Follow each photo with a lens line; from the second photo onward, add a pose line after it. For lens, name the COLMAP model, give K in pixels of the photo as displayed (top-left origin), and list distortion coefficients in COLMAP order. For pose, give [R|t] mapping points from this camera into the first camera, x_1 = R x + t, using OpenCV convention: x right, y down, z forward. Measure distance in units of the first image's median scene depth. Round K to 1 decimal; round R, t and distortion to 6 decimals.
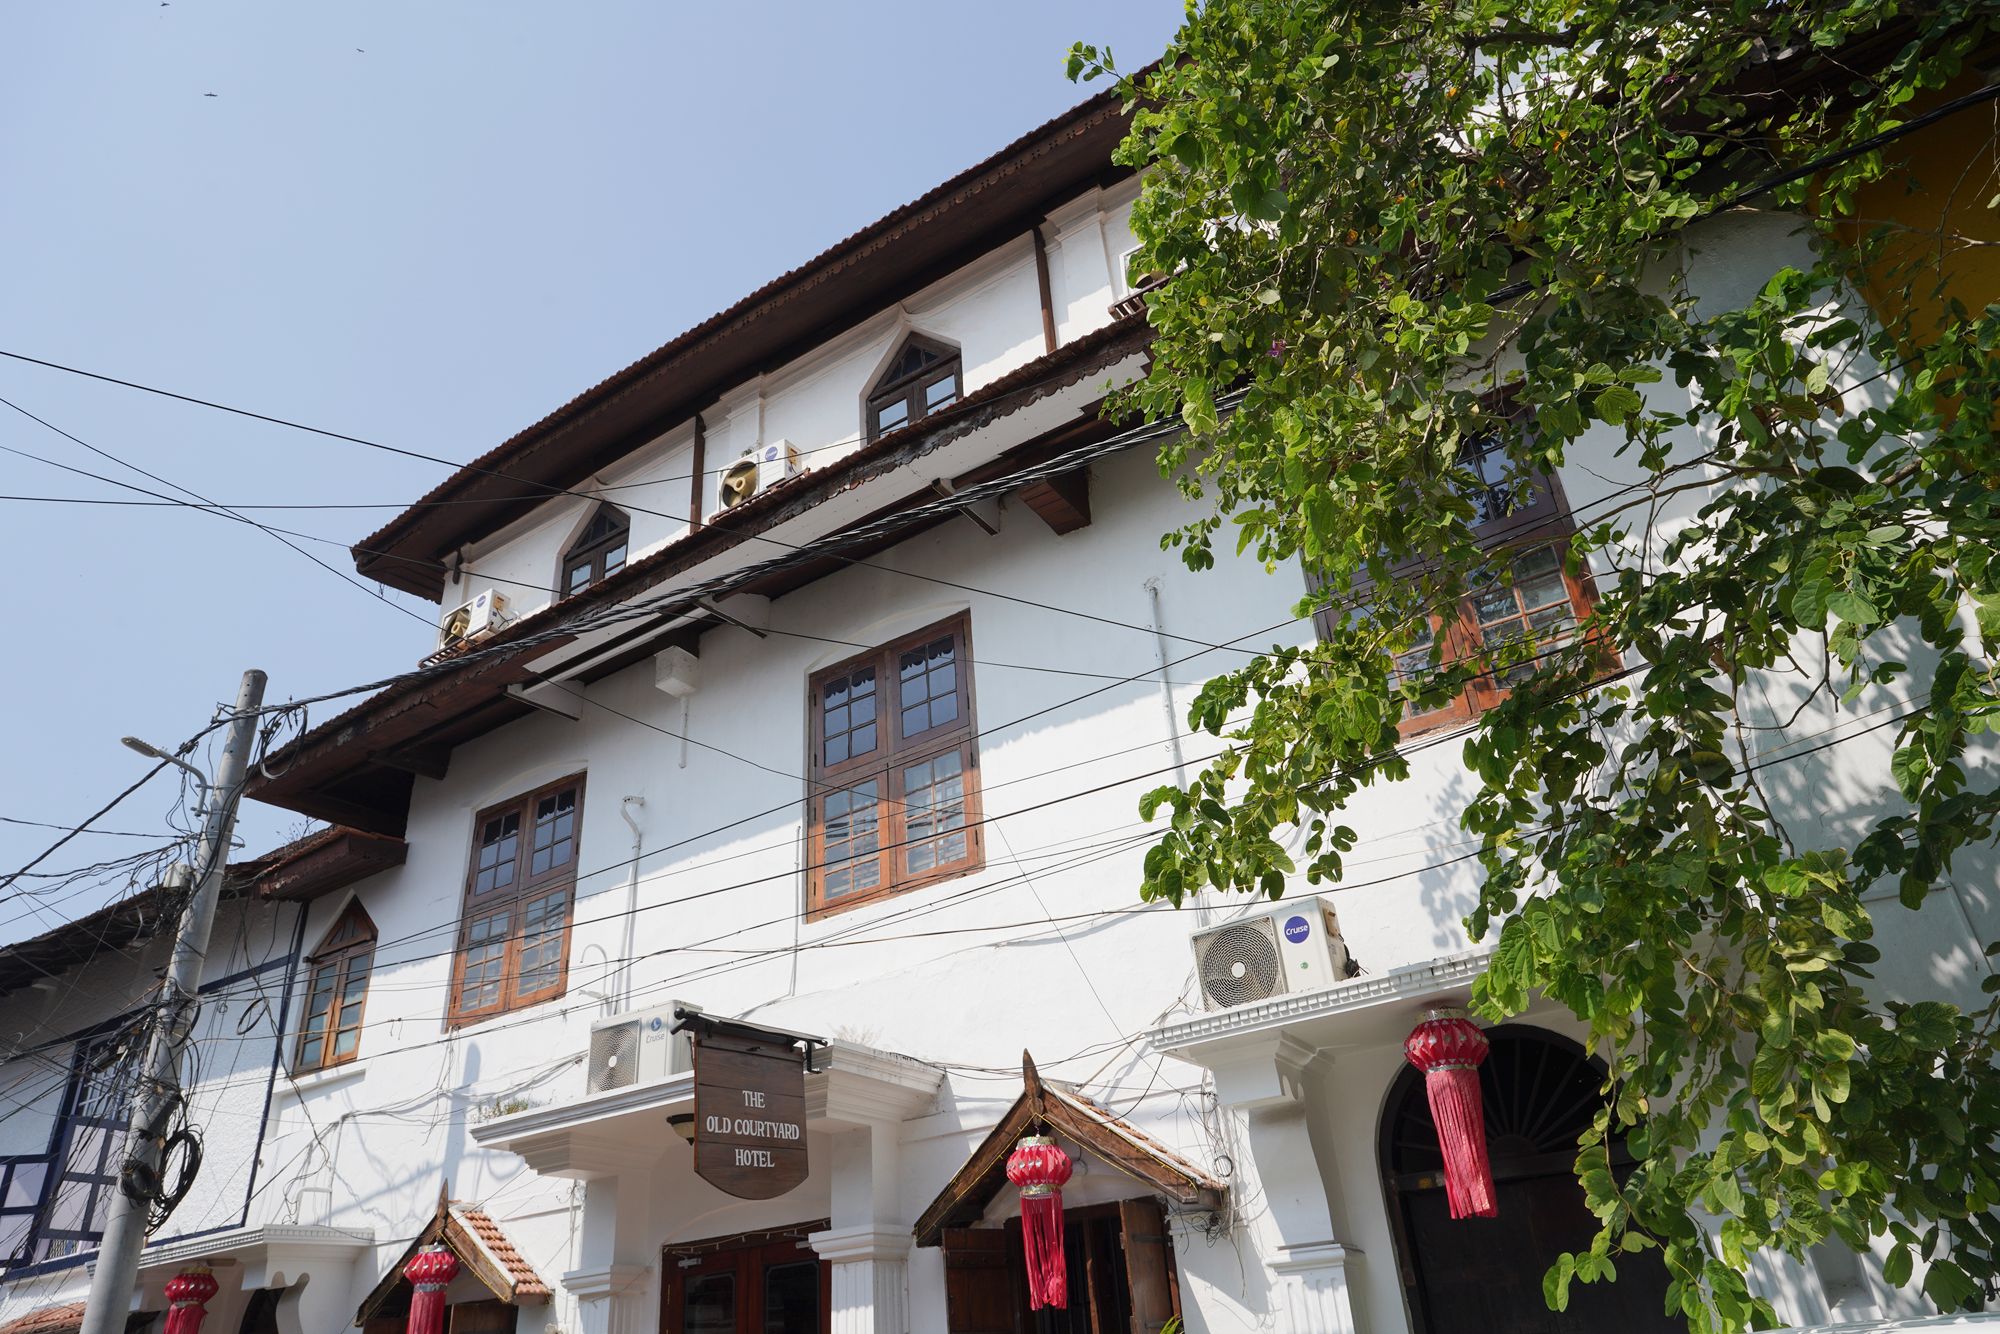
lens RADIAL K [[1313.7, 0, 1000.0], [0, 1313.7, 667.0], [0, 0, 1]] dist [-0.016893, 0.003176]
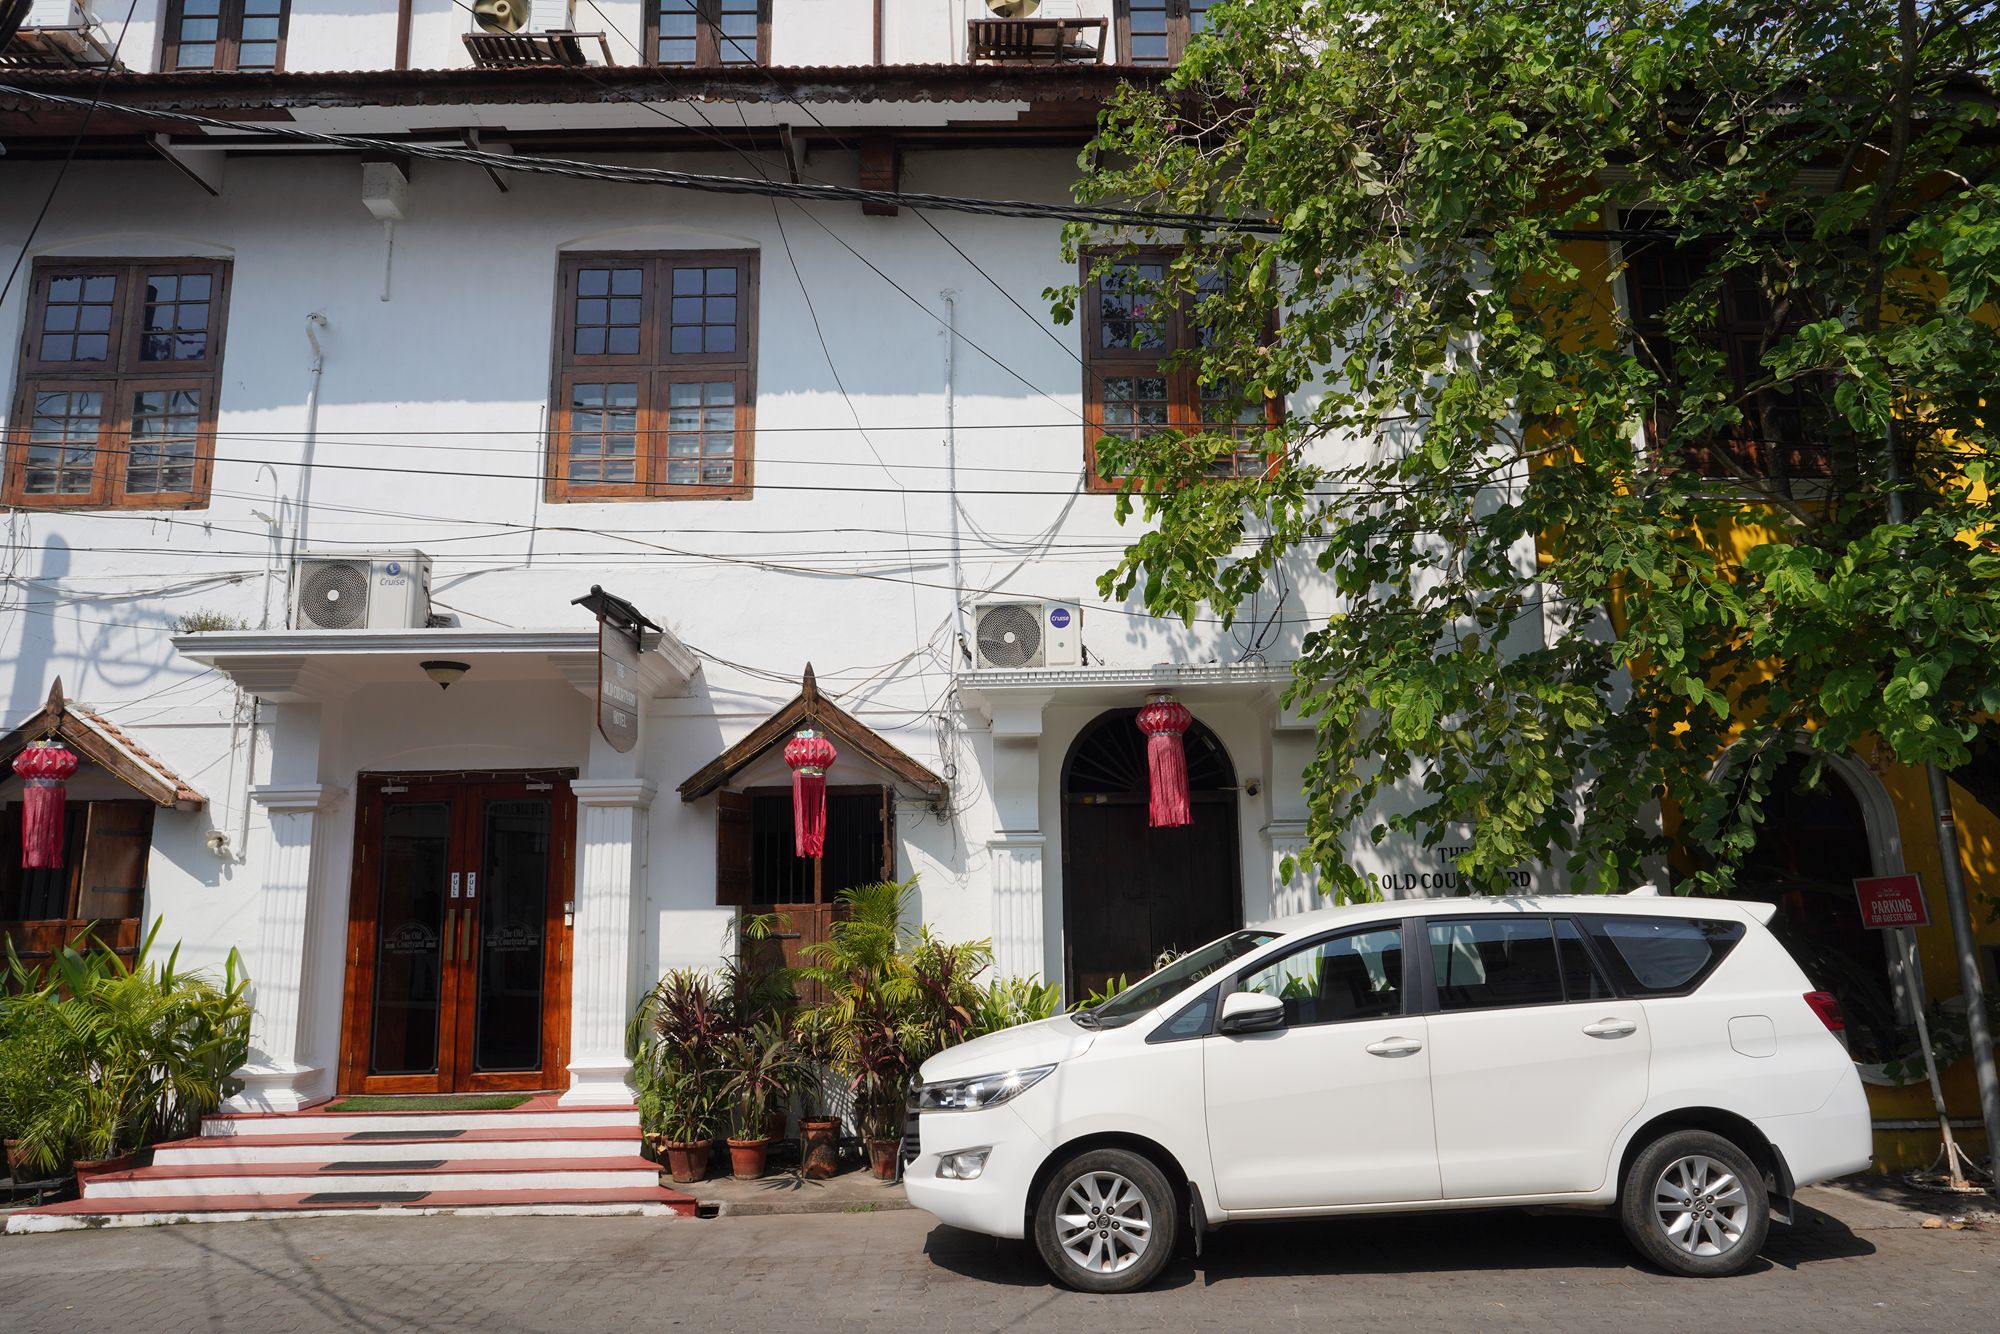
lens RADIAL K [[1313.7, 0, 1000.0], [0, 1313.7, 667.0], [0, 0, 1]] dist [-0.016893, 0.003176]
pose [[0.824904, 0.157728, 0.542821, -0.466322], [-0.309079, 0.929876, 0.199501, -0.003079], [-0.473290, -0.332344, 0.815809, -0.077147]]
